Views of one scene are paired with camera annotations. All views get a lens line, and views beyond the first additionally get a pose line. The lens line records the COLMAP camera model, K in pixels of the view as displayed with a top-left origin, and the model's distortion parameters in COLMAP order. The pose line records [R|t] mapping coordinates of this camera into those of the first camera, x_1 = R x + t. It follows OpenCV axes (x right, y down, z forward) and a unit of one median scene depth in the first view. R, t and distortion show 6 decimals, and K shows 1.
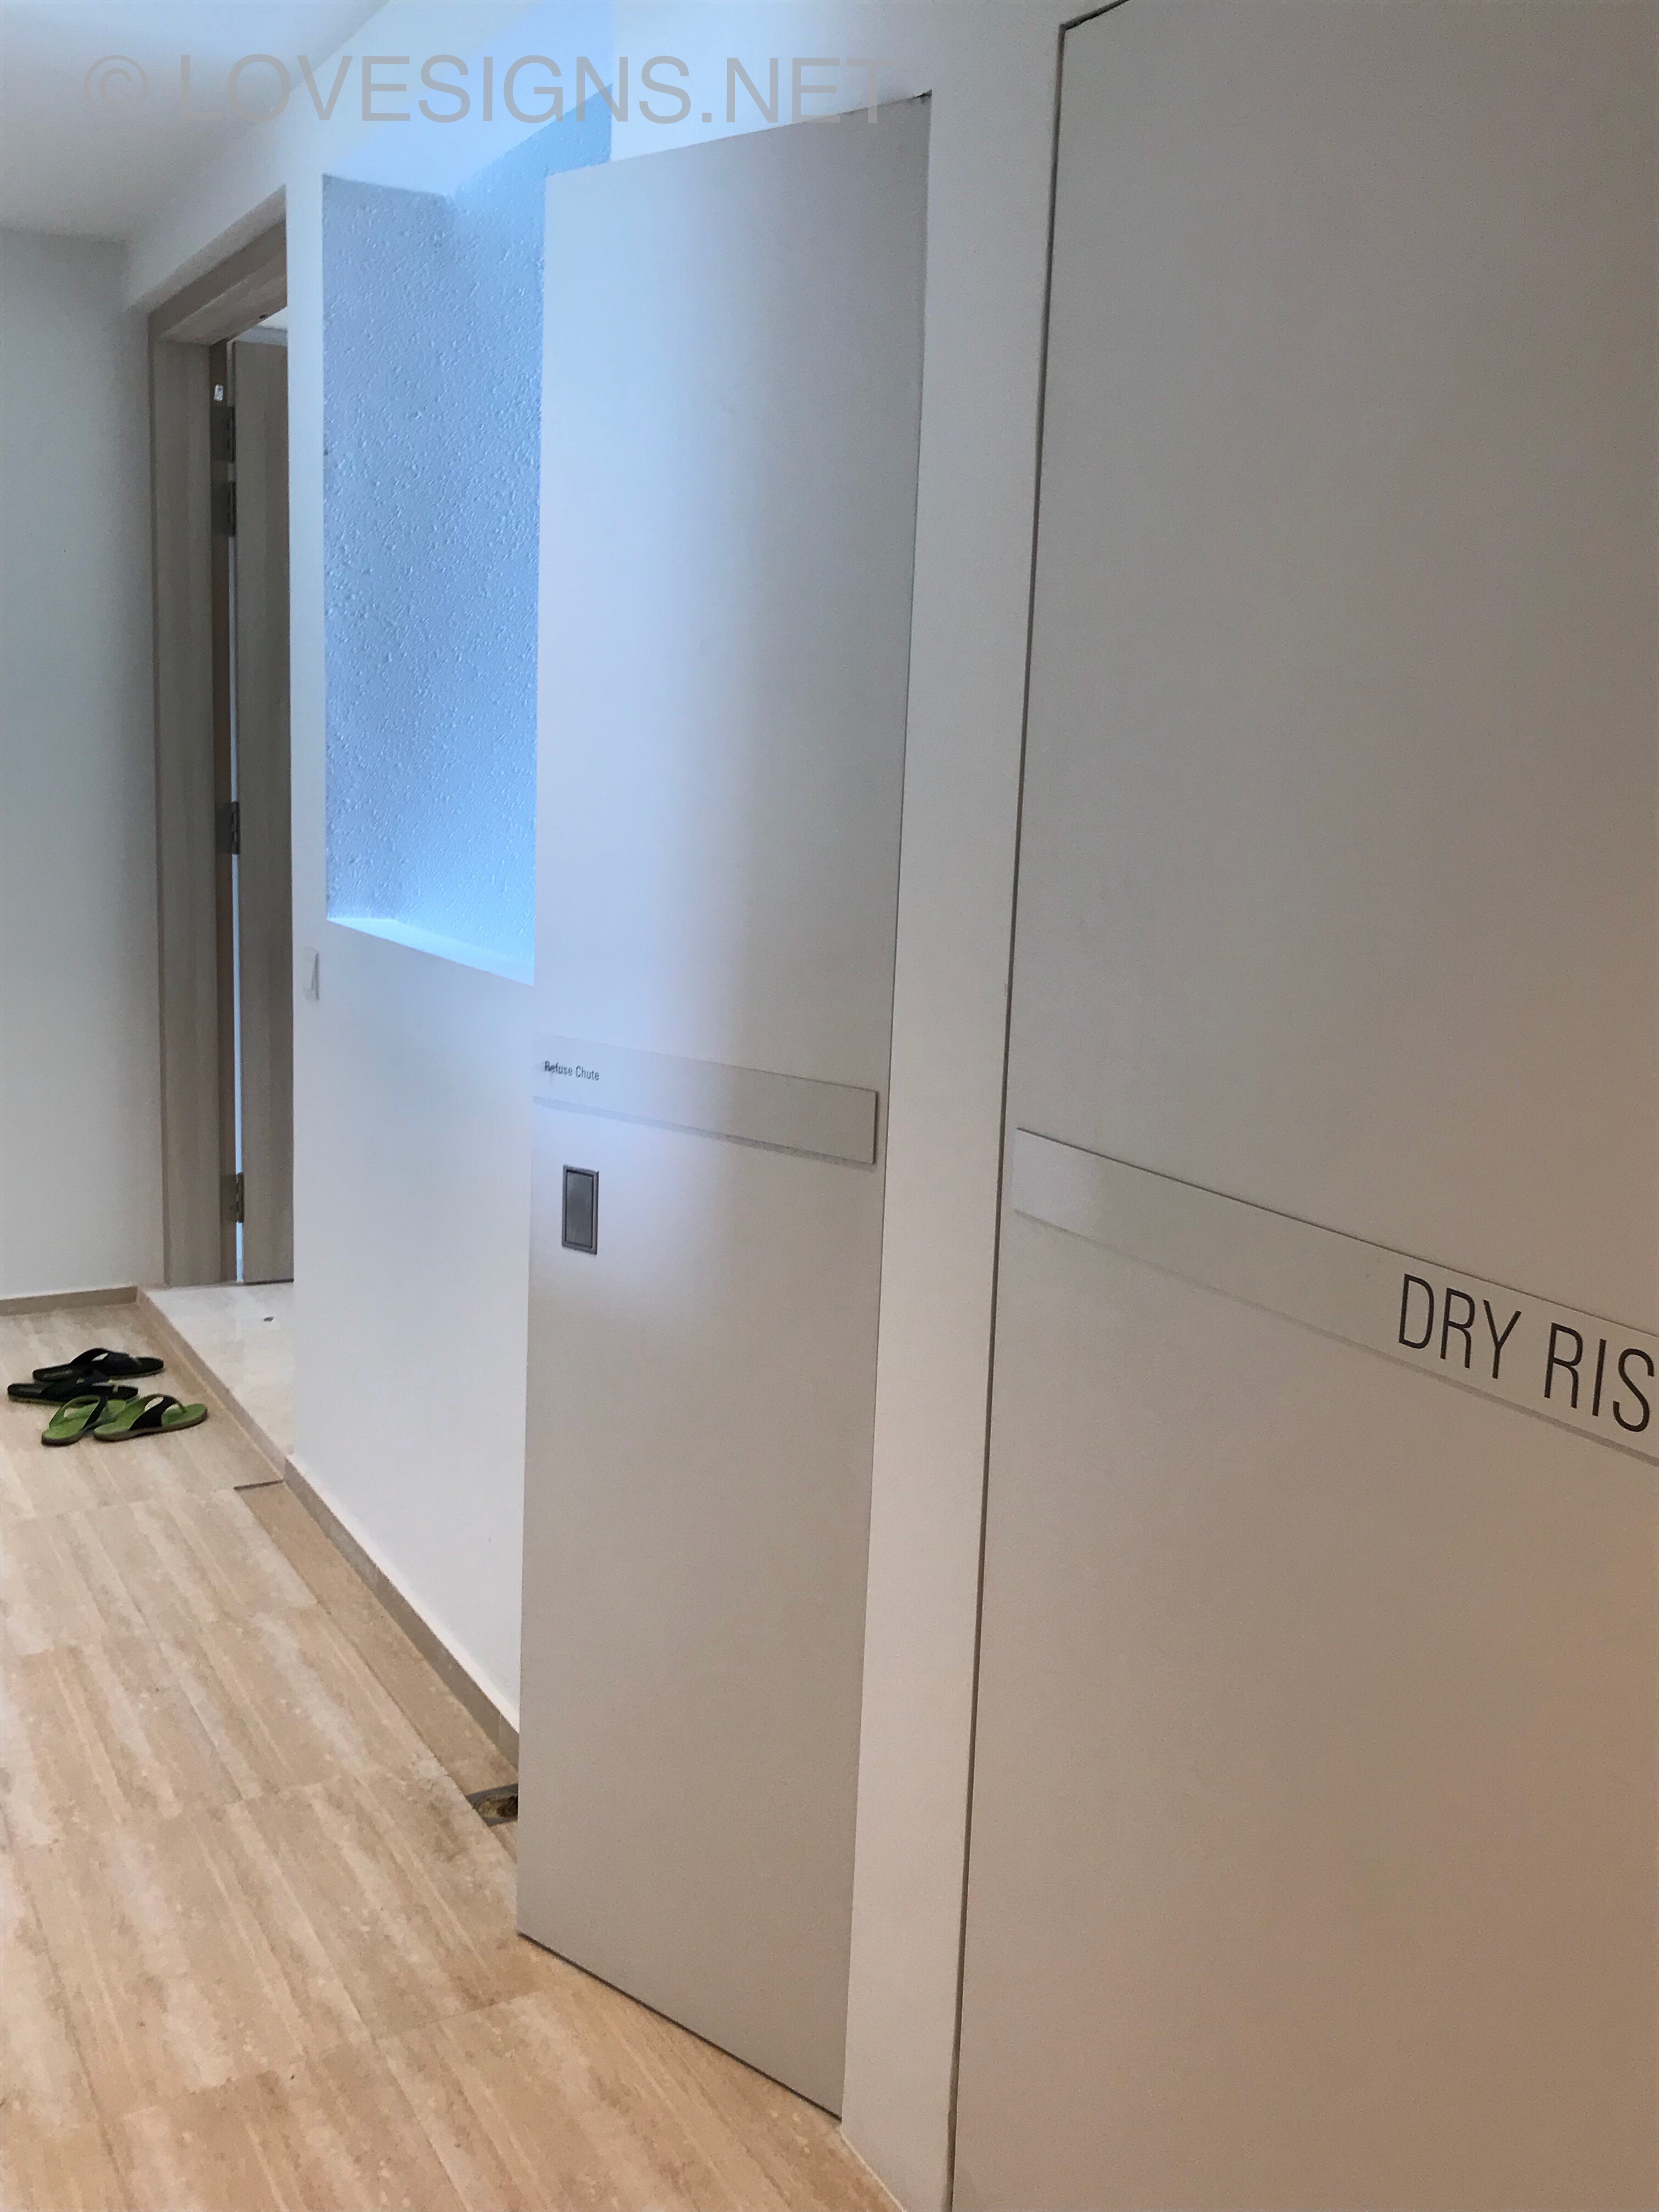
lens RADIAL K [[2083.7, 0, 829.5], [0, 2083.7, 1106.0], [0, 0, 1]] dist [0.000237, 0.000452]
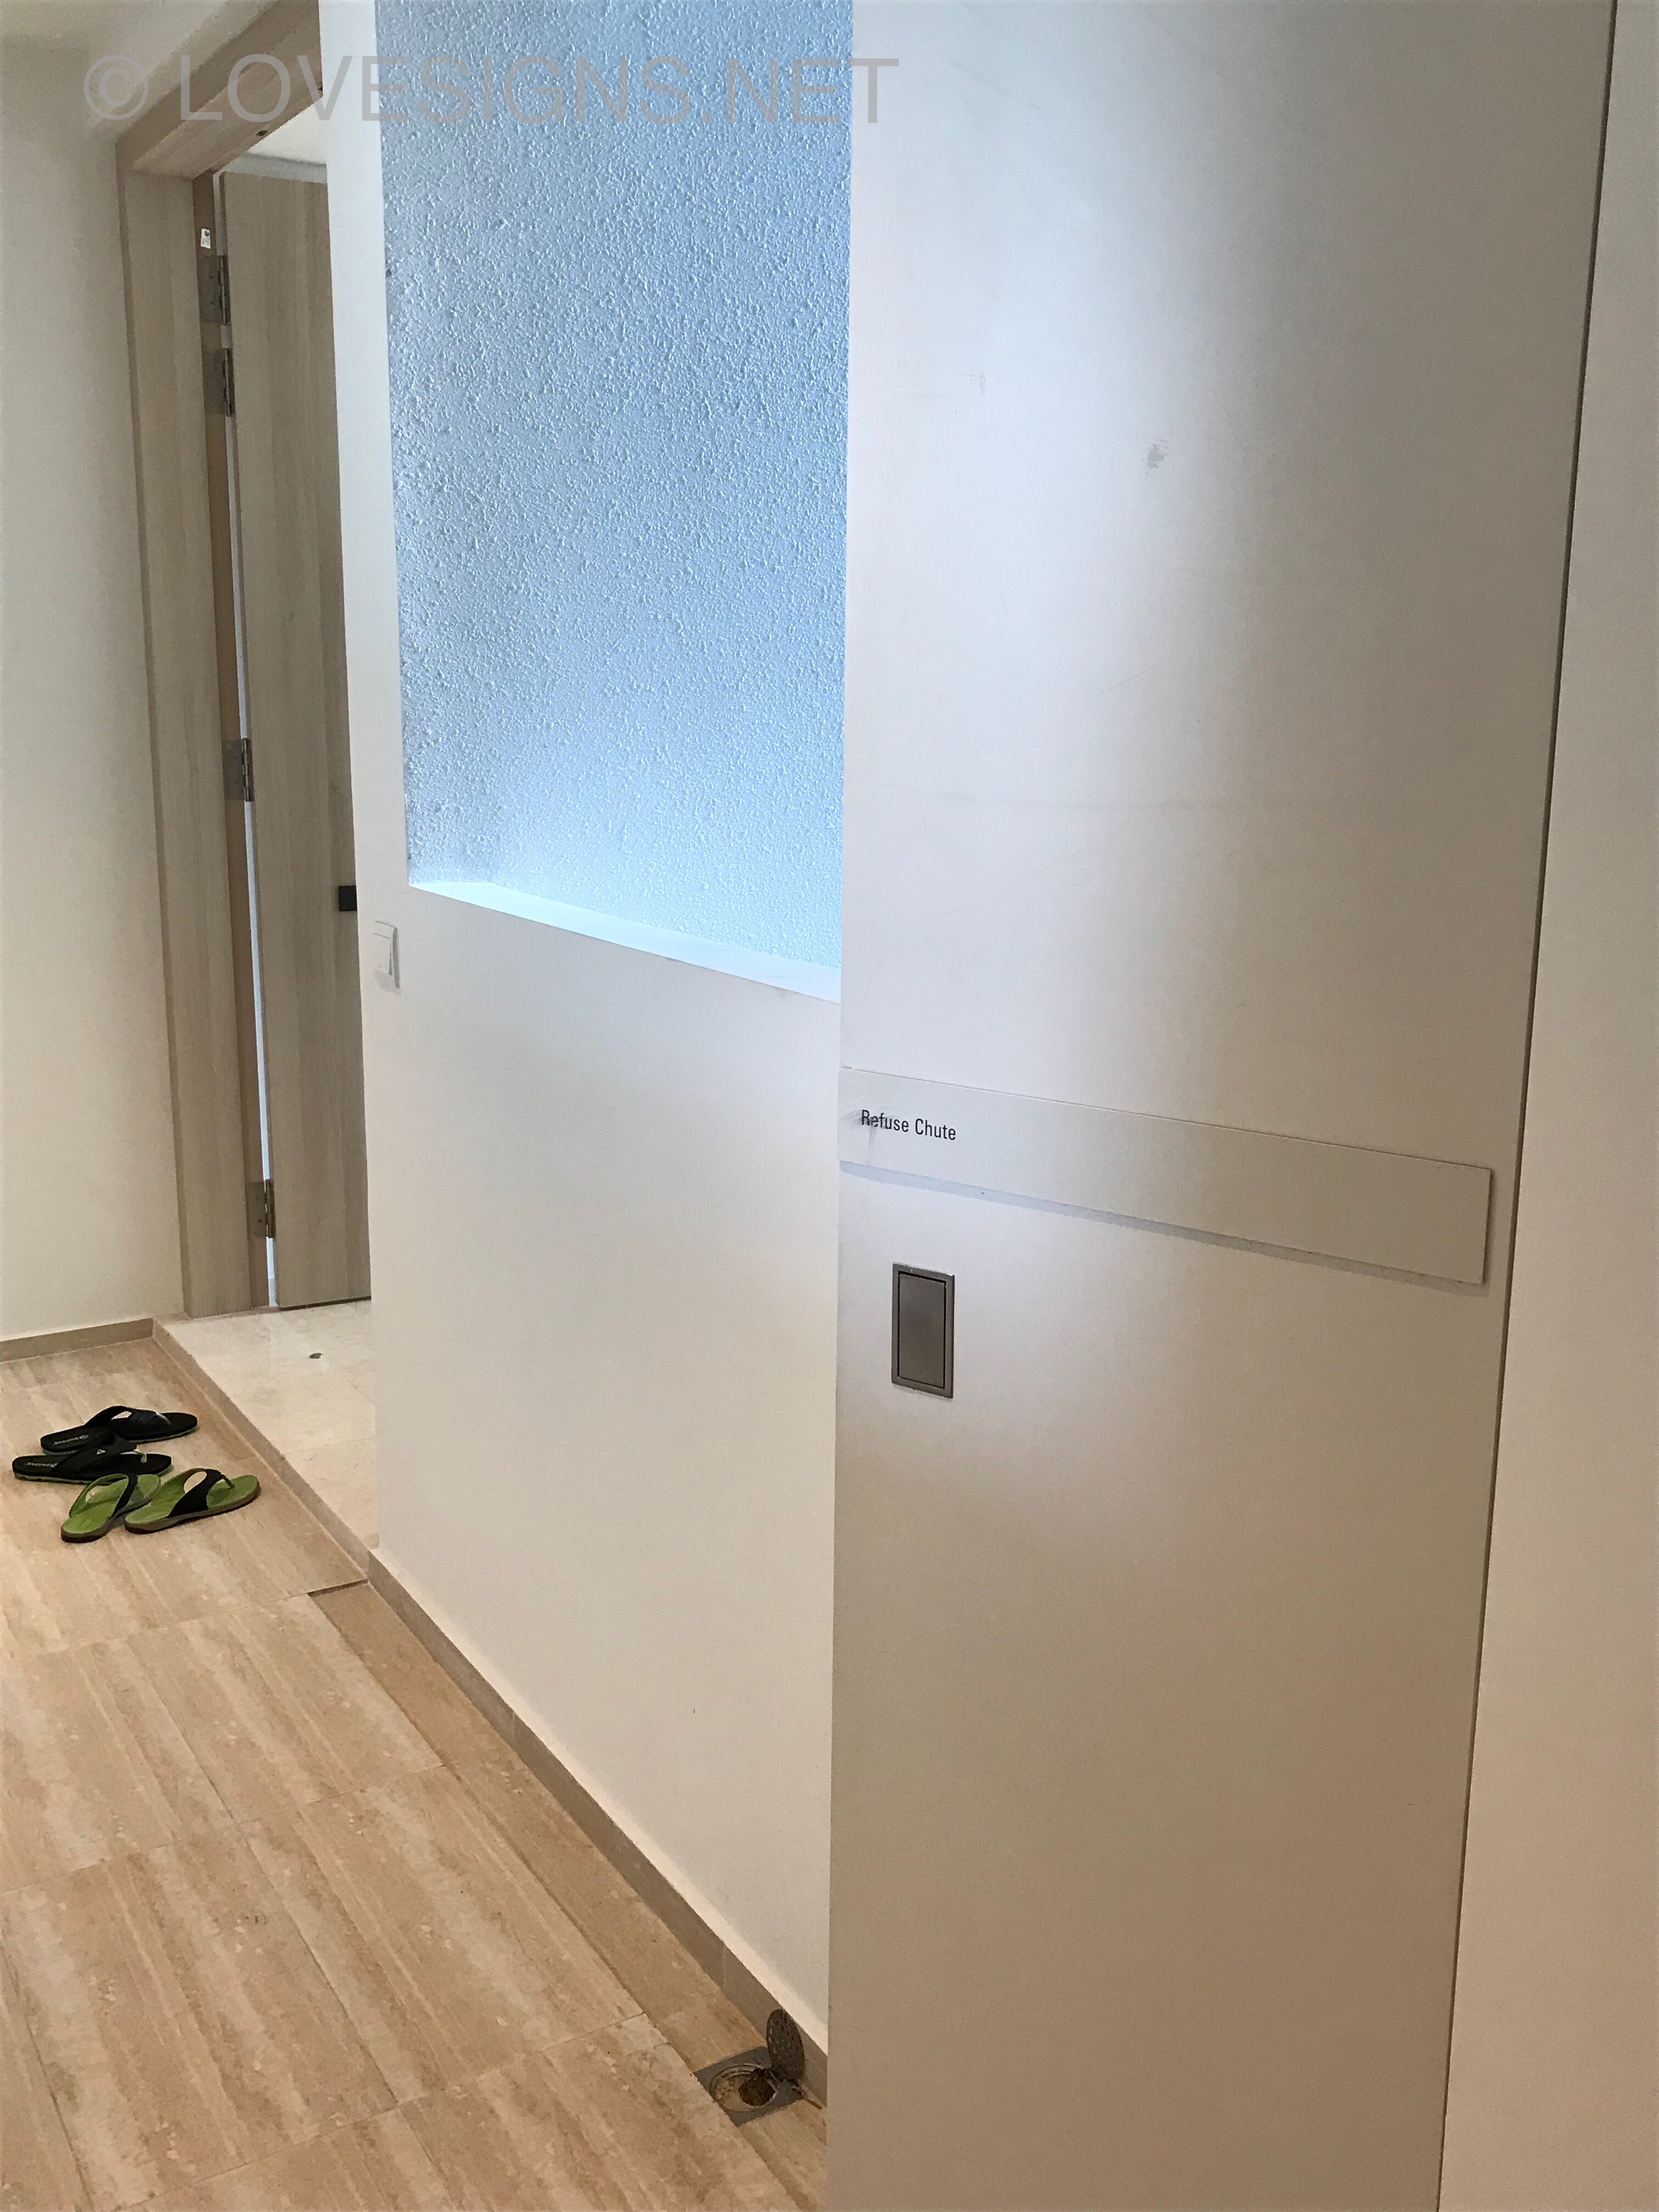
lens RADIAL K [[2078.2, 0, 829.5], [0, 2078.2, 1106.0], [0, 0, 1]] dist [-0.032225, 0.092759]
pose [[0.999094, -0.035063, 0.024137, -0.109158], [0.034122, 0.998681, 0.038367, -0.032670], [-0.025450, -0.037509, 0.998972, 0.226020]]
